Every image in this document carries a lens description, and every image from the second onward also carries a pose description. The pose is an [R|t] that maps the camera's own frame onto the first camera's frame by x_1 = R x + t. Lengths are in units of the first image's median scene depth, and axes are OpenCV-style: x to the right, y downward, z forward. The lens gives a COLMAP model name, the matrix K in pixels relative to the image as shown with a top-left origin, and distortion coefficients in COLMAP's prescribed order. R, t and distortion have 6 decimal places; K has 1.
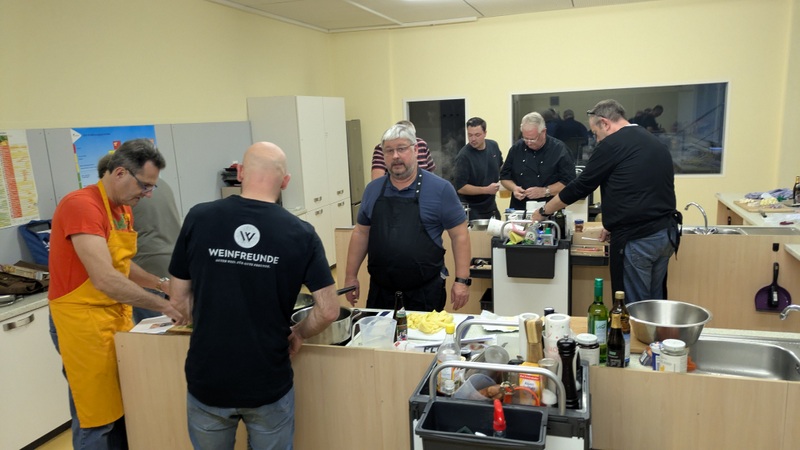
lens RADIAL K [[577.7, 0, 400.0], [0, 577.7, 225.0], [0, 0, 1]] dist [0.010153, -0.000140]
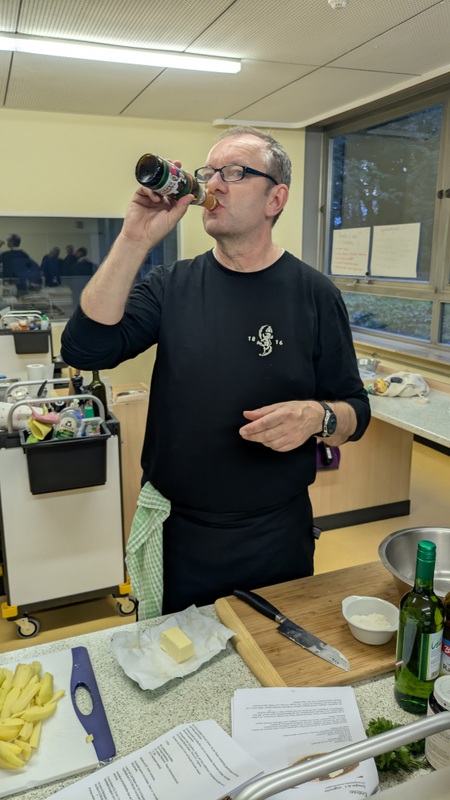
lens RADIAL K [[592.1, 0, 225.0], [0, 592.1, 400.0], [0, 0, 1]] dist [0.035904, -0.010511]
pose [[0.780409, -0.108650, 0.615757, -0.024246], [0.082640, 0.994071, 0.070666, -0.034103], [-0.619784, -0.004263, 0.784761, 0.388472]]
